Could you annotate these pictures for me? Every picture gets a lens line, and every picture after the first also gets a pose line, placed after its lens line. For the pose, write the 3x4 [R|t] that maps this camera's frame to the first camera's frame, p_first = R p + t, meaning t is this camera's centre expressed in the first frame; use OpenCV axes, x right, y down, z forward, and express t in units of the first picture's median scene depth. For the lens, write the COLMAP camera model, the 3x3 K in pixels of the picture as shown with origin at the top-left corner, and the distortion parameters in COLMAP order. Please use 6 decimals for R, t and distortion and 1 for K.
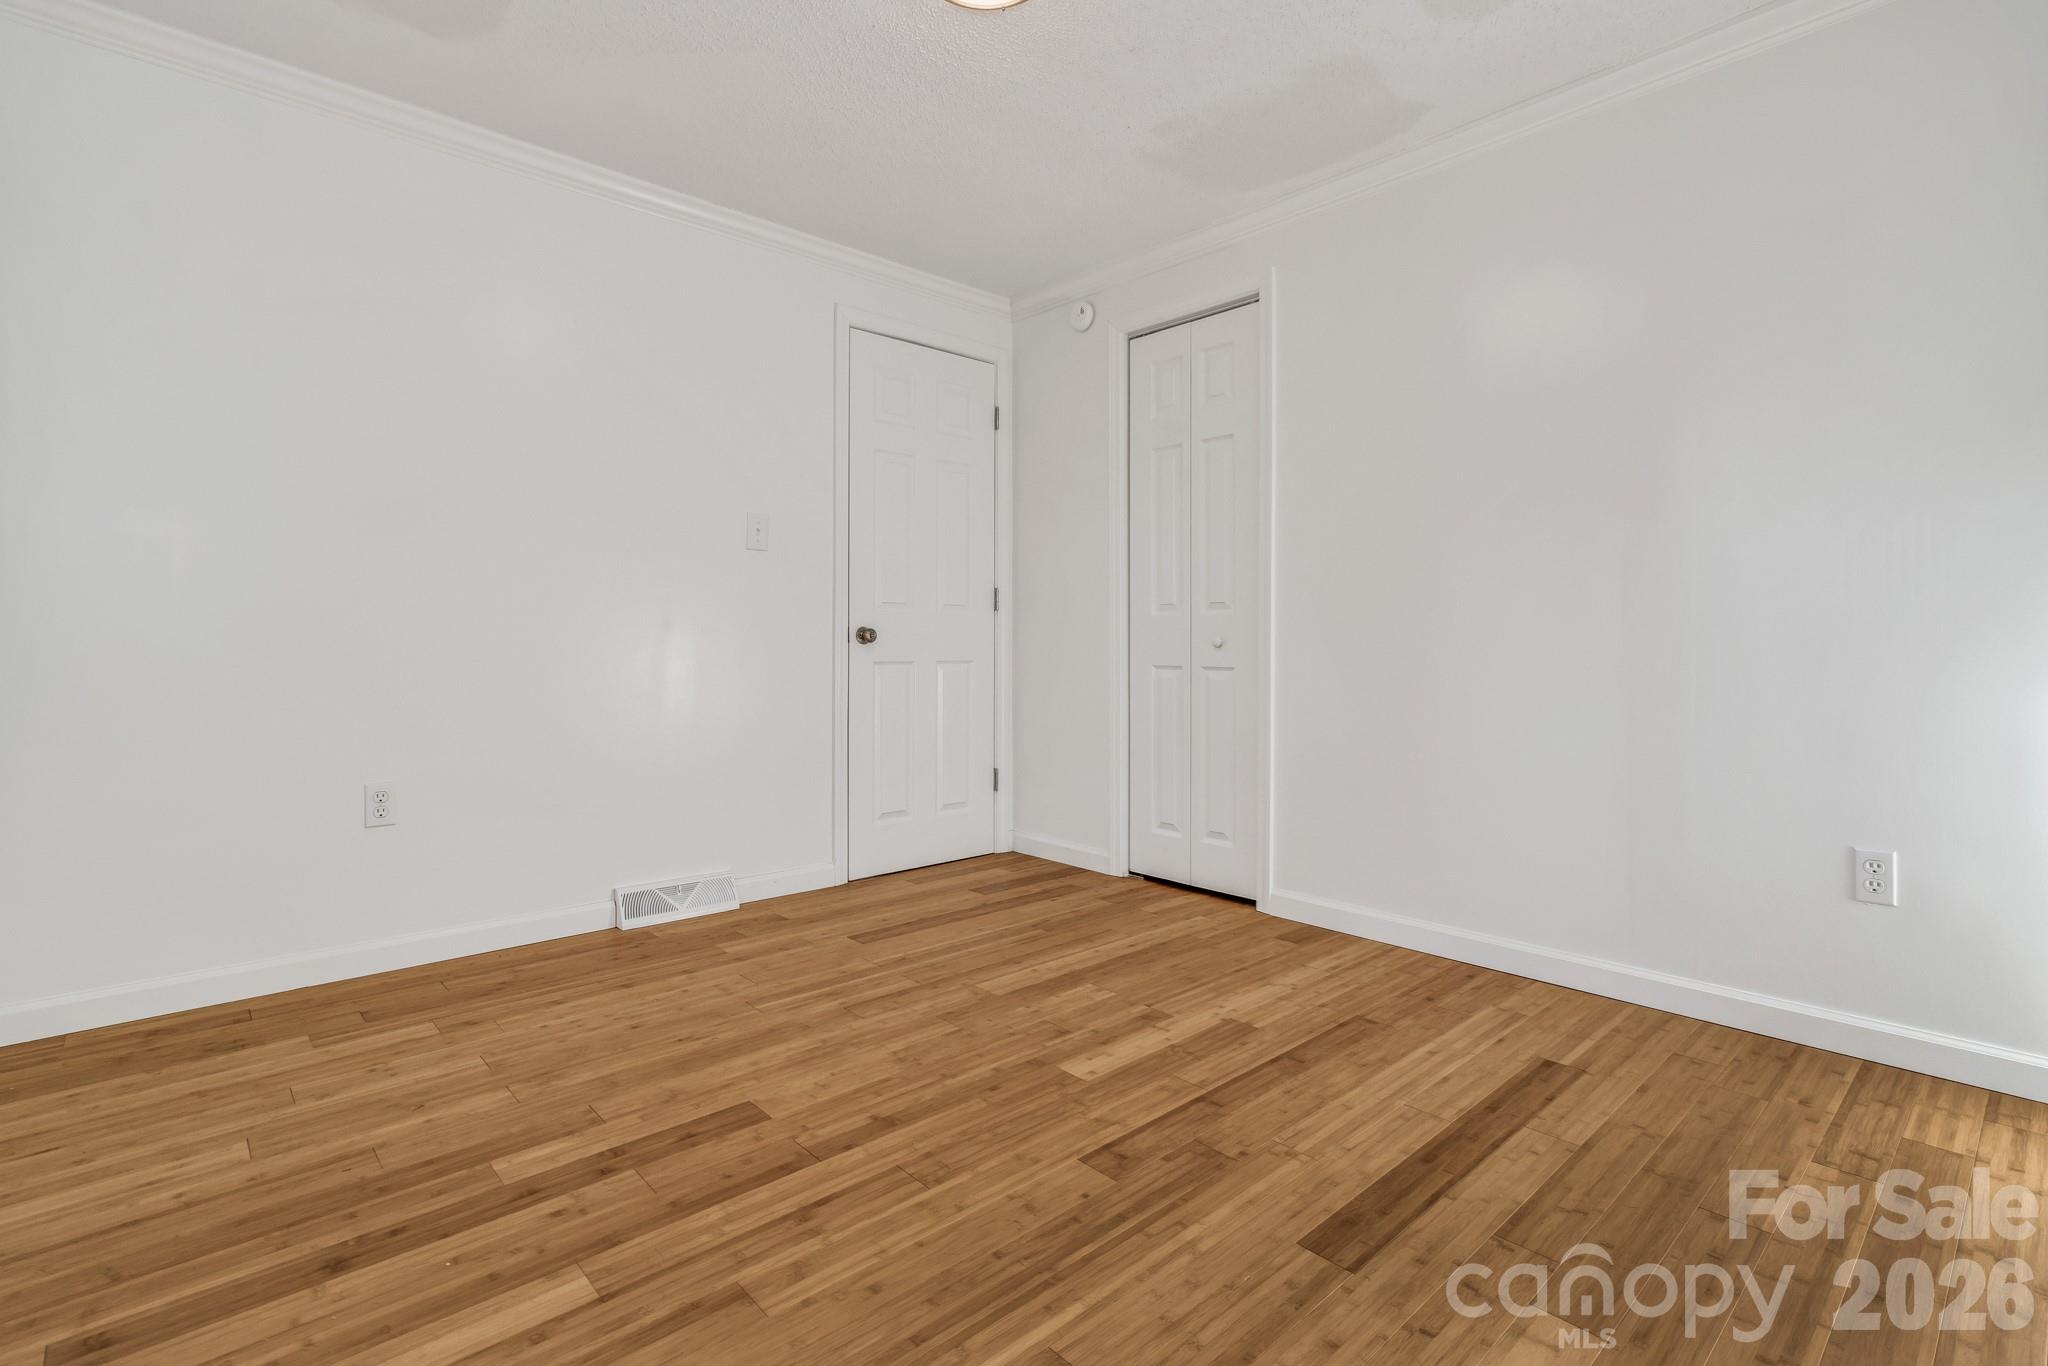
lens RADIAL K [[951.0, 0, 1025.2], [0, 951.0, 657.5], [0, 0, 1]] dist [-0.001161, -0.001229]
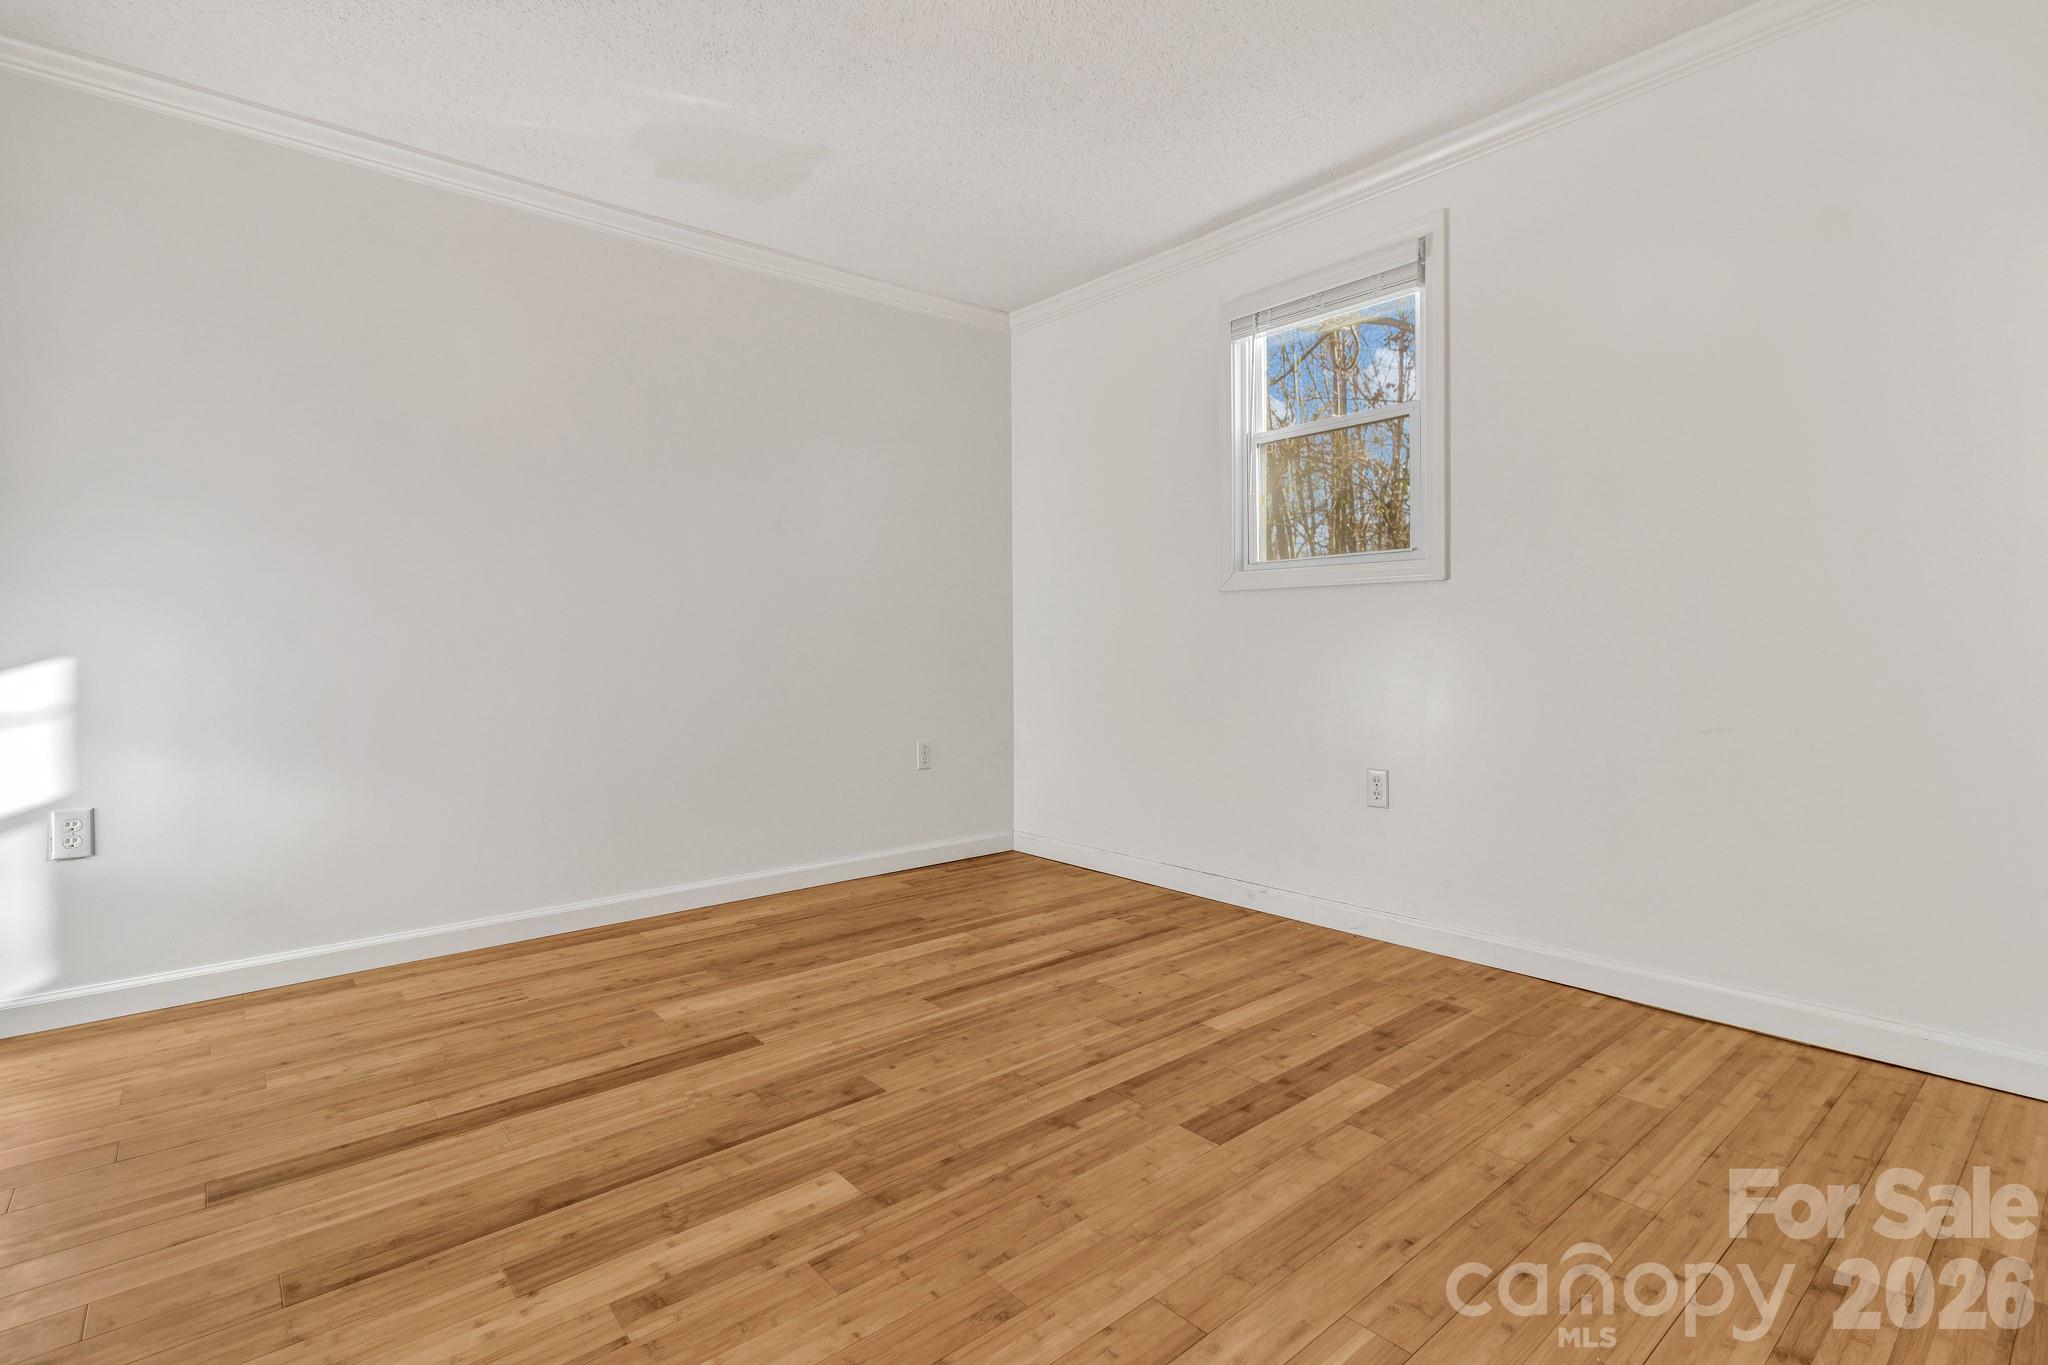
lens RADIAL K [[951.0, 0, 1025.2], [0, 951.0, 657.0], [0, 0, 1]] dist [-0.001161, -0.001229]
pose [[-0.999327, 0.007511, 0.035907, -0.150738], [0.008584, 0.999519, 0.029808, -0.029282], [-0.035666, 0.030096, -0.998911, 2.024944]]
